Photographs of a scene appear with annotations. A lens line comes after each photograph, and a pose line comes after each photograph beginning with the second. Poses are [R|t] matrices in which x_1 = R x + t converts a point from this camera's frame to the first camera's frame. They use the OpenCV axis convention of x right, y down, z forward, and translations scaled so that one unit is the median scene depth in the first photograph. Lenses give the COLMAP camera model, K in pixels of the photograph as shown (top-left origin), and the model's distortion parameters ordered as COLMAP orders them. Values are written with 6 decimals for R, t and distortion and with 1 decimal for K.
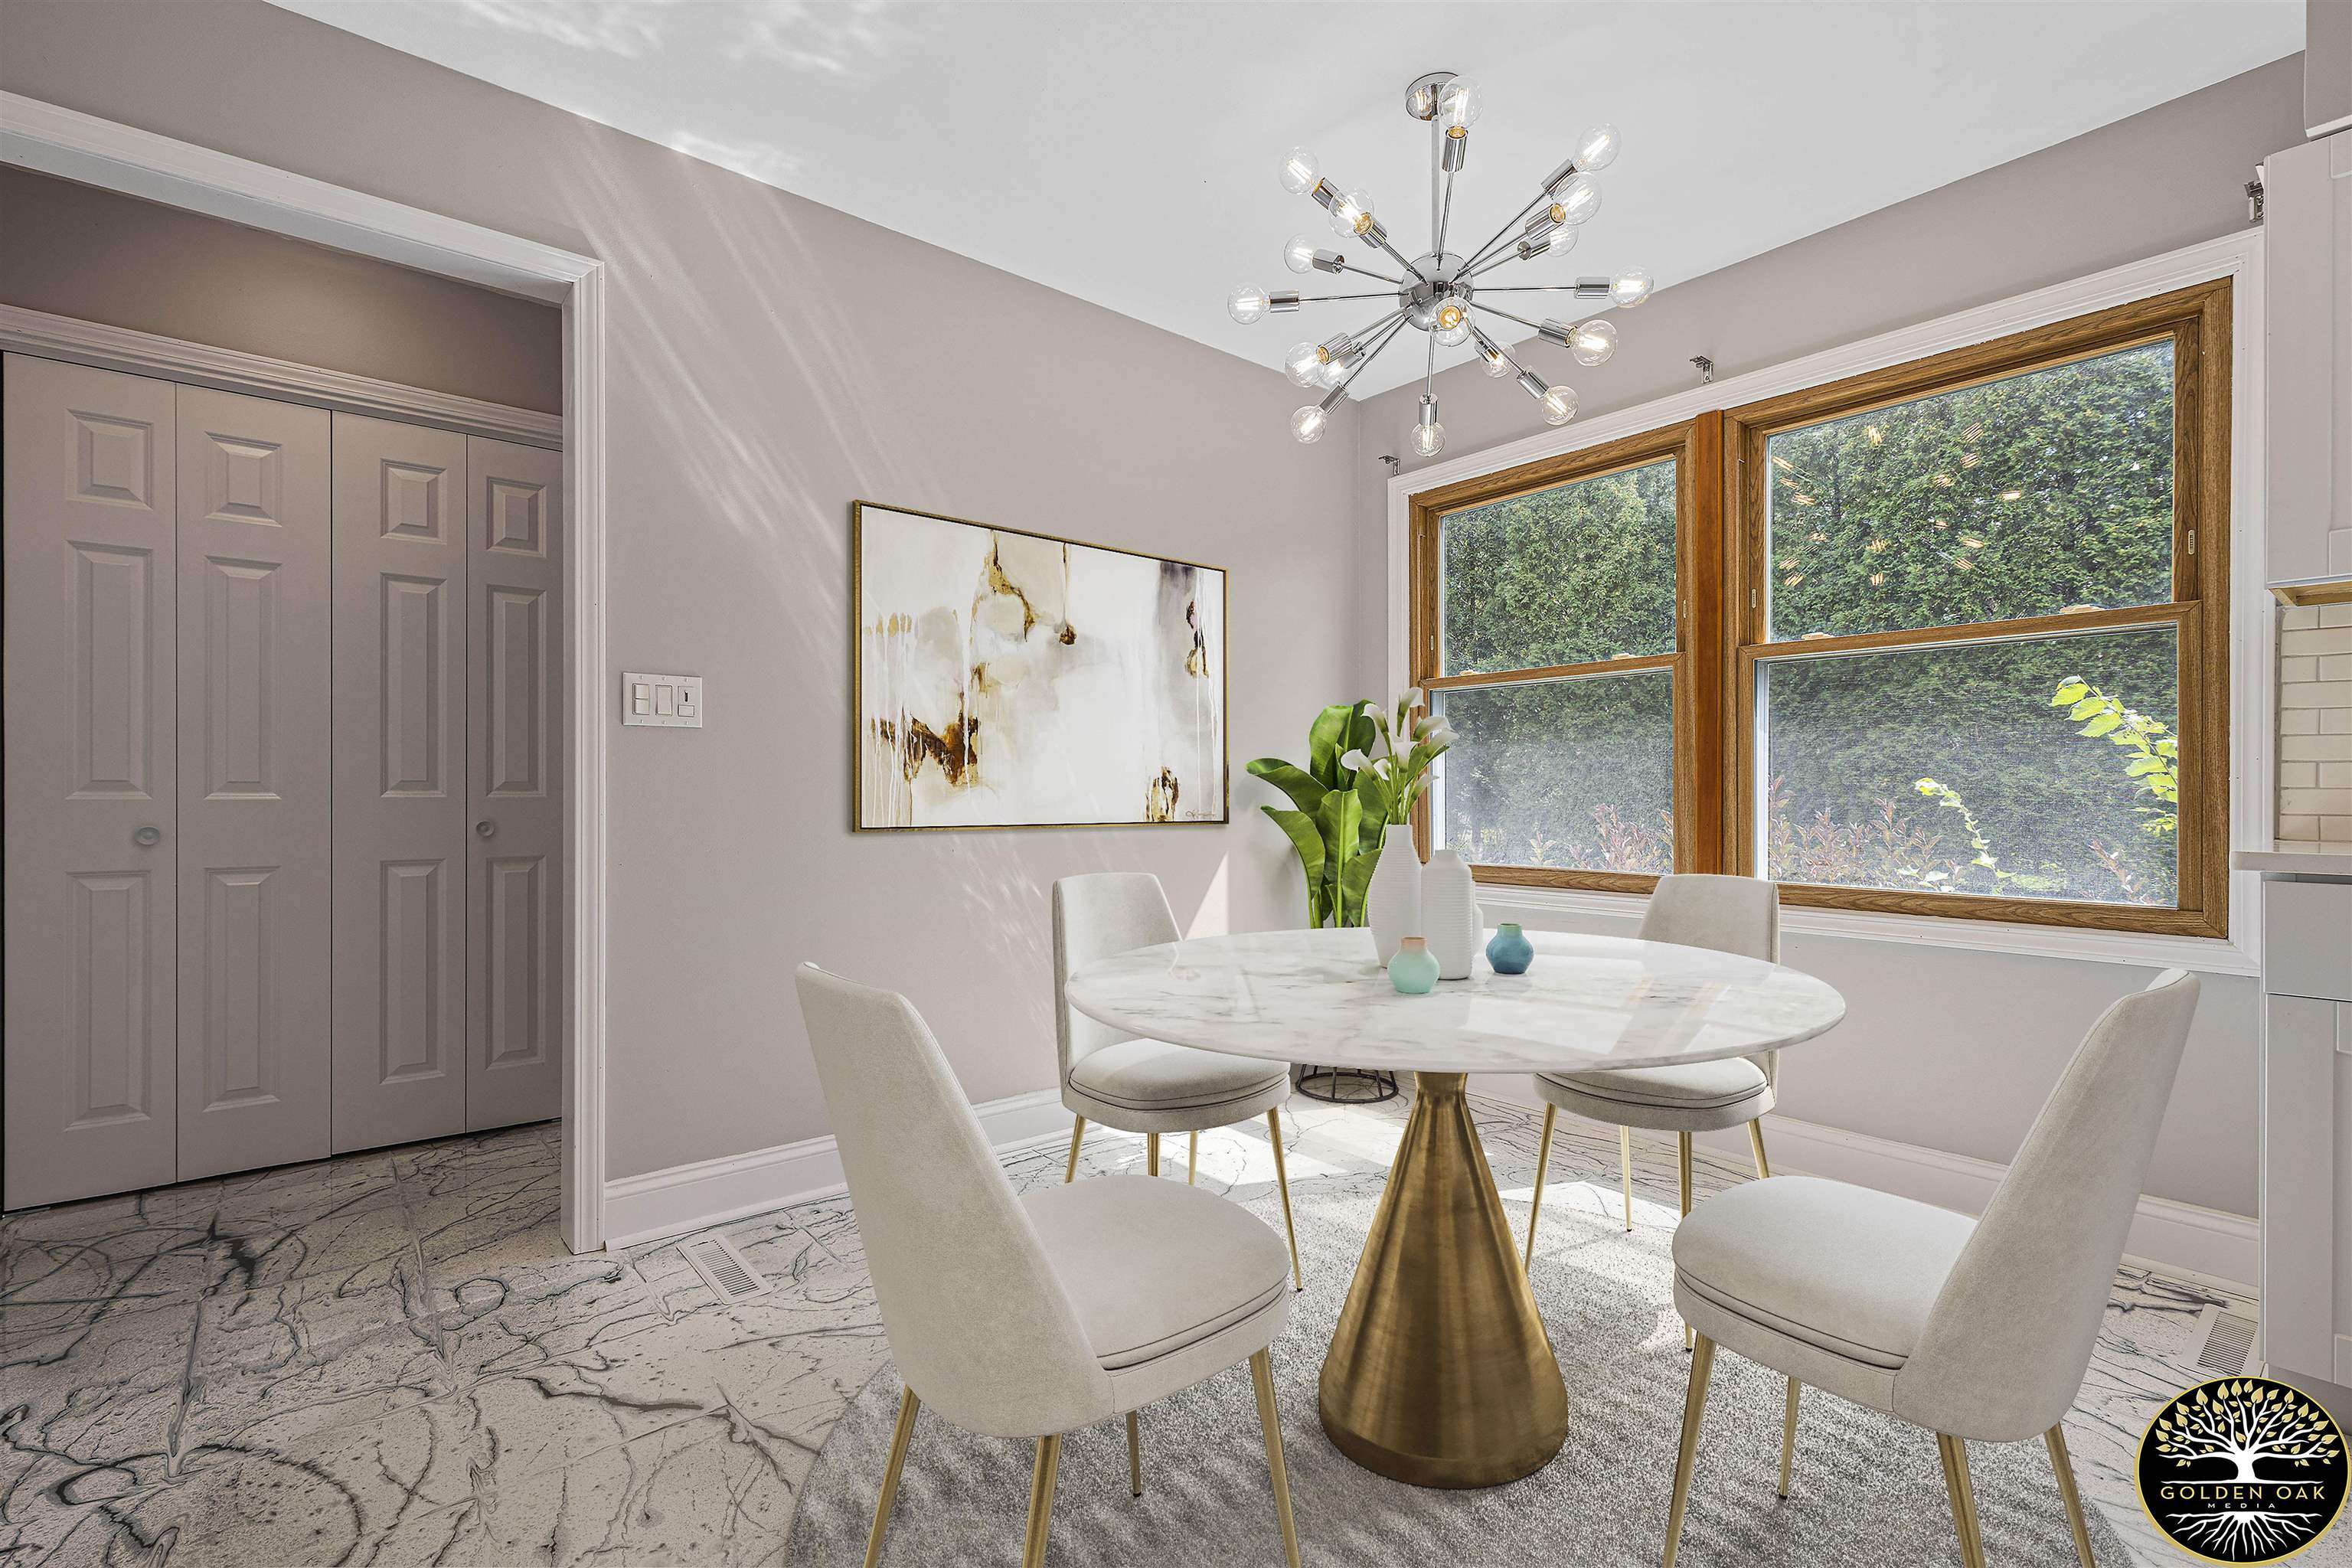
lens RADIAL K [[1063.2, 0, 1177.5], [0, 1063.2, 796.7], [0, 0, 1]] dist [-0.000865, 0.000255]
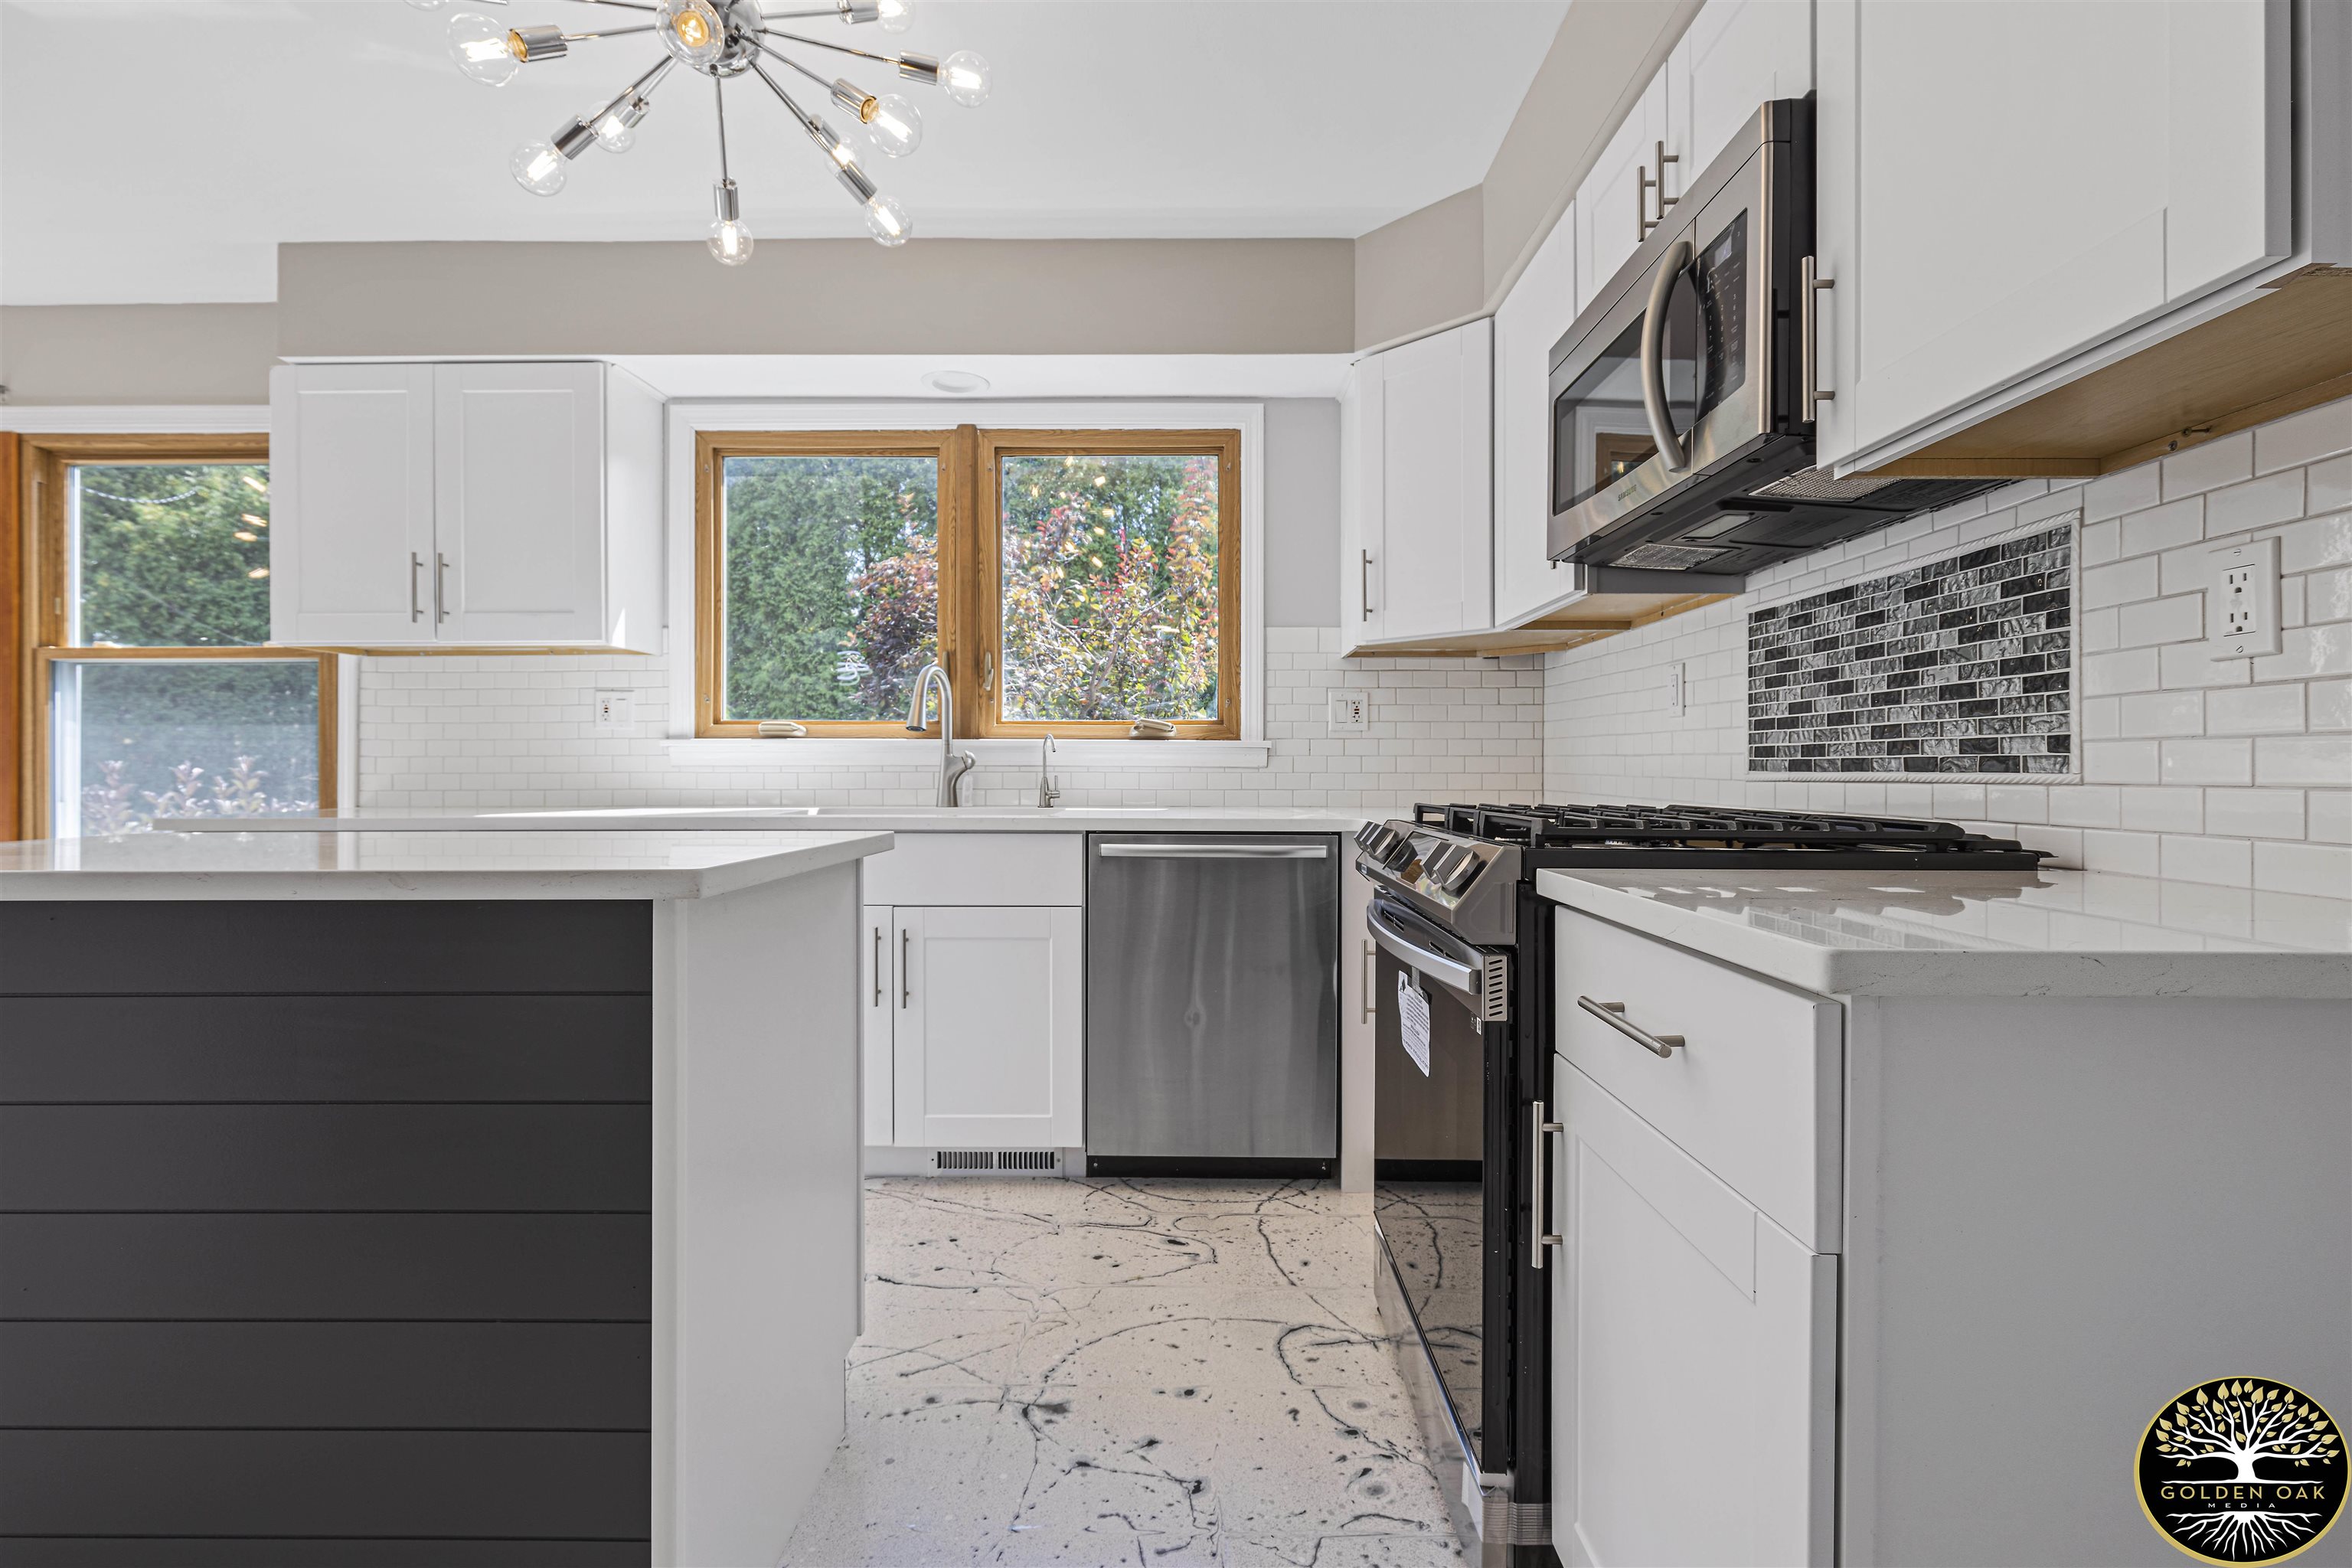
lens RADIAL K [[1063.2, 0, 1179.9], [0, 1063.2, 768.0], [0, 0, 1]] dist [-0.000865, 0.000255]
pose [[0.644561, -0.005977, 0.764529, 0.489837], [0.005336, 0.999980, 0.003319, -0.012347], [-0.764534, 0.001940, 0.644581, -0.701890]]
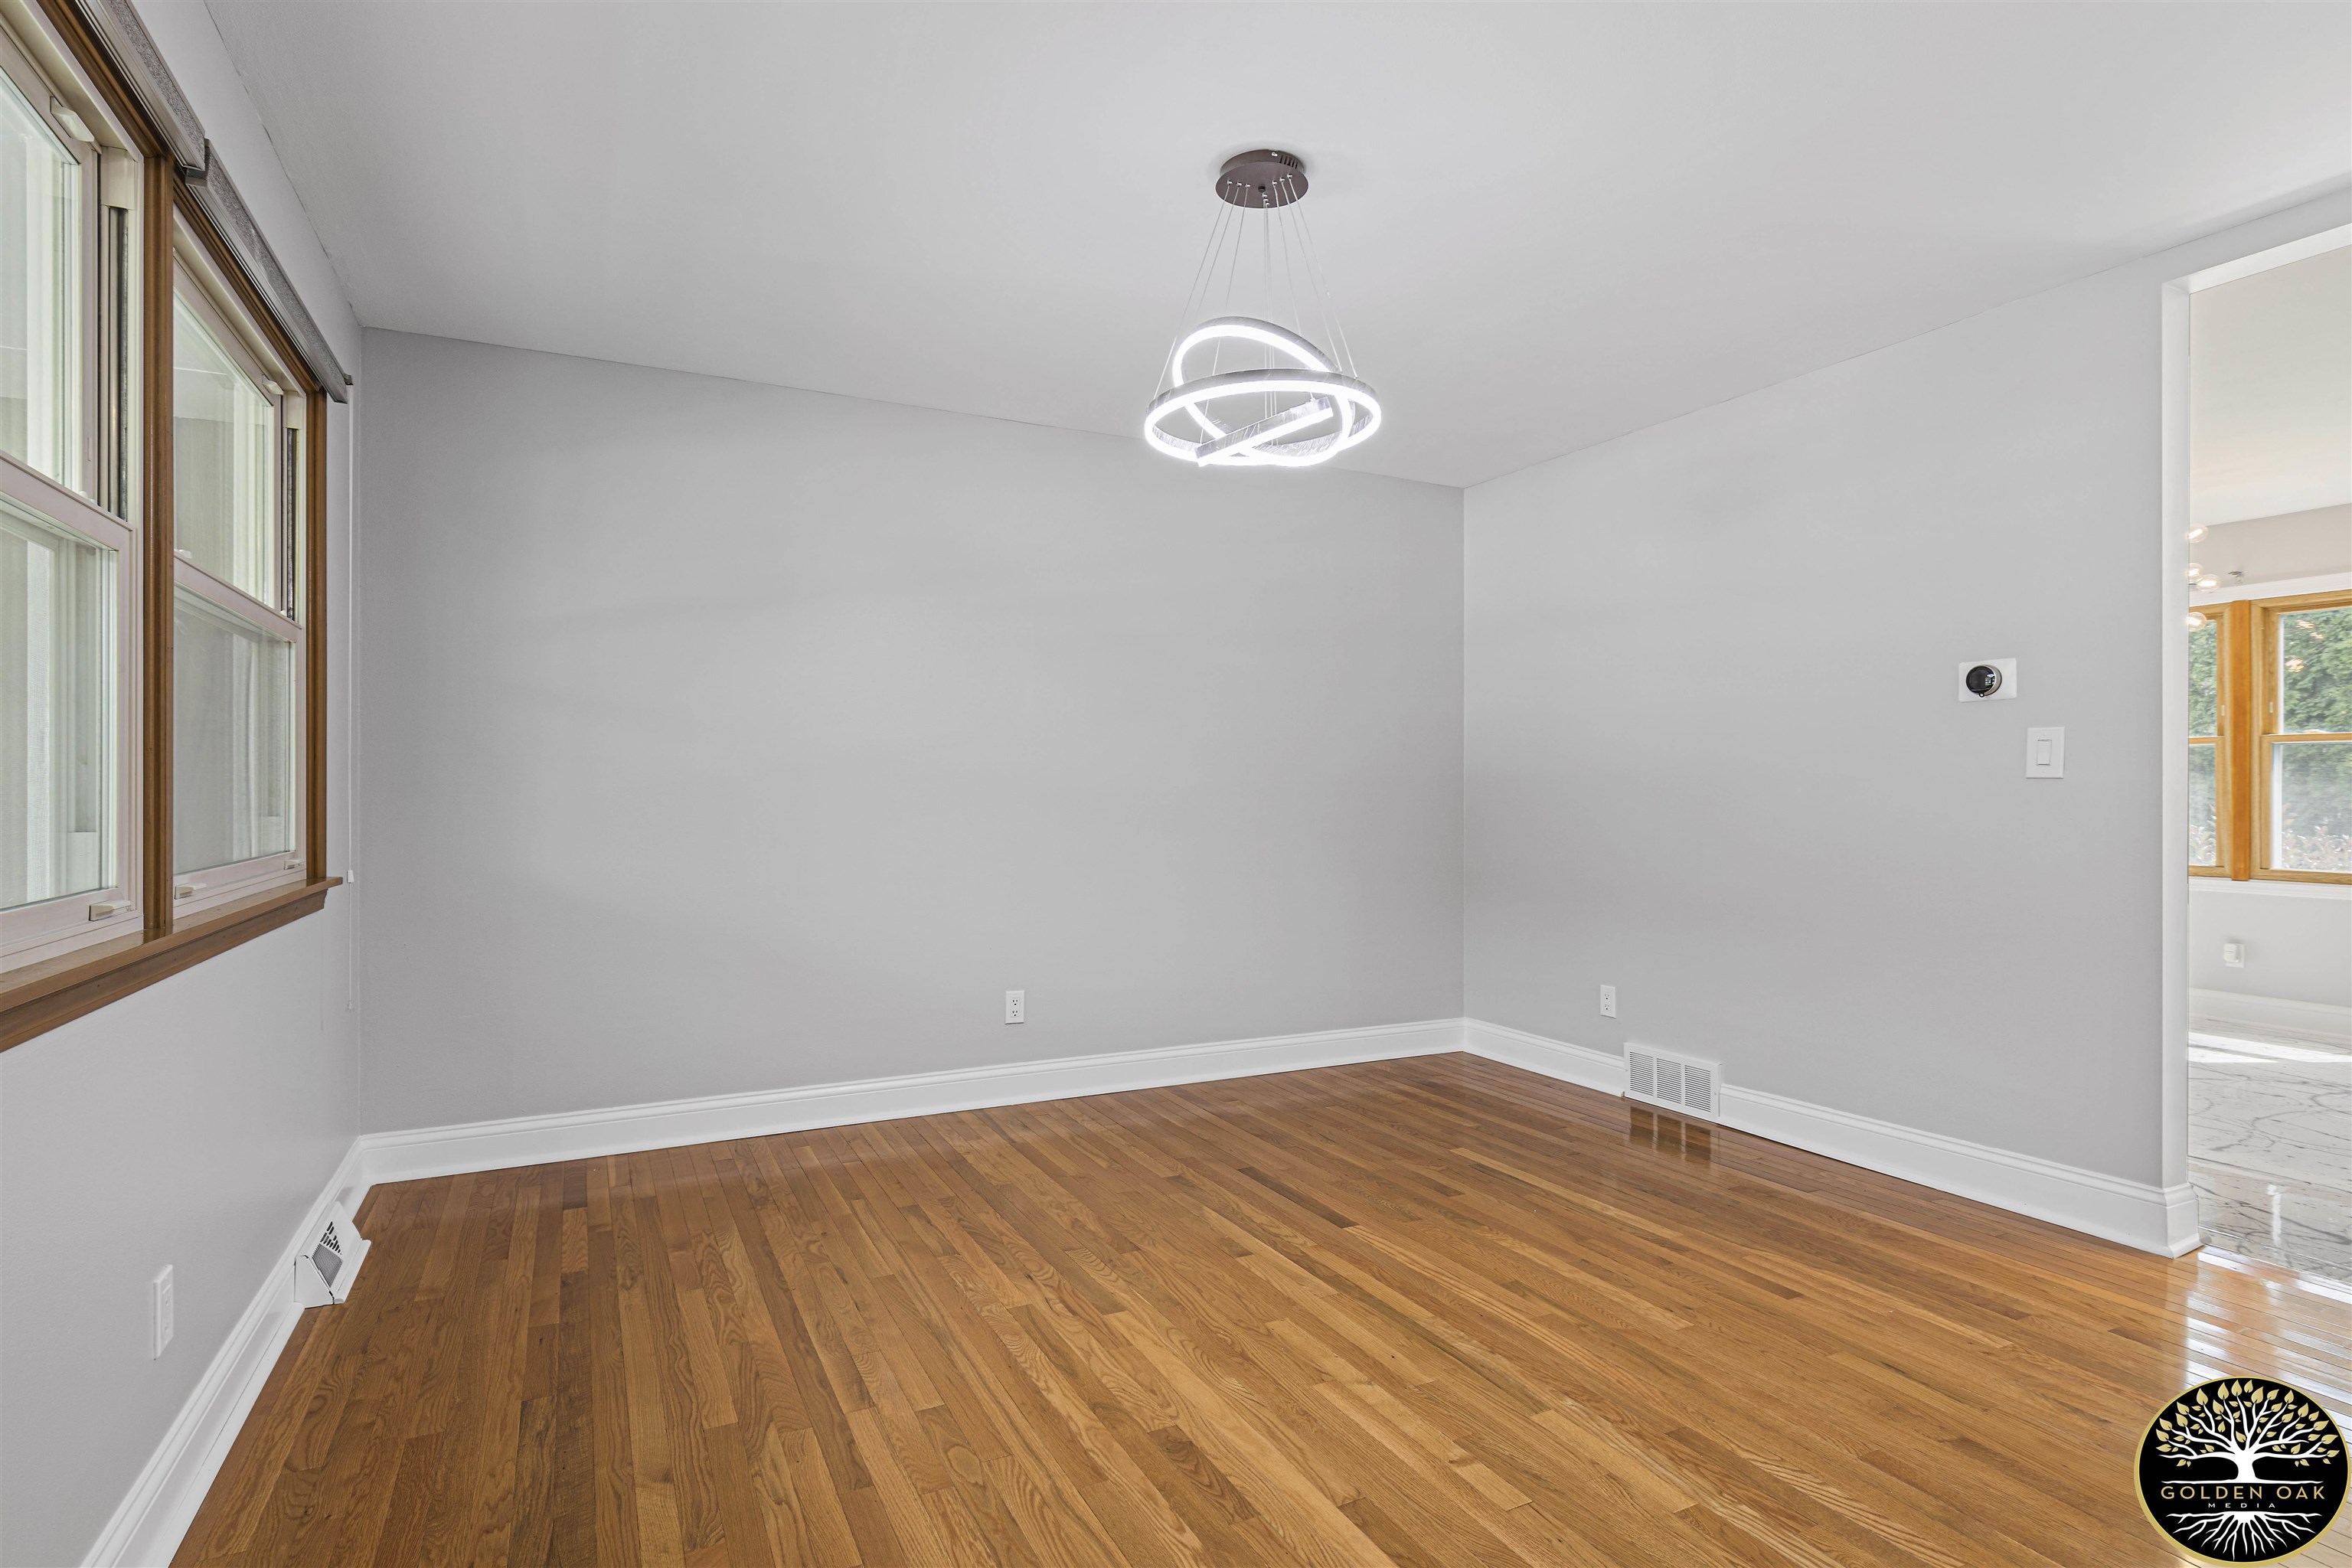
lens RADIAL K [[1206.2, 0, 1174.0], [0, 1206.2, 789.7], [0, 0, 1]] dist [0.001506, -0.000445]
pose [[0.973889, -0.000541, -0.227022, -0.839708], [-0.000806, 0.999983, -0.005840, -0.041831], [0.227021, 0.005871, 0.973872, -1.474036]]
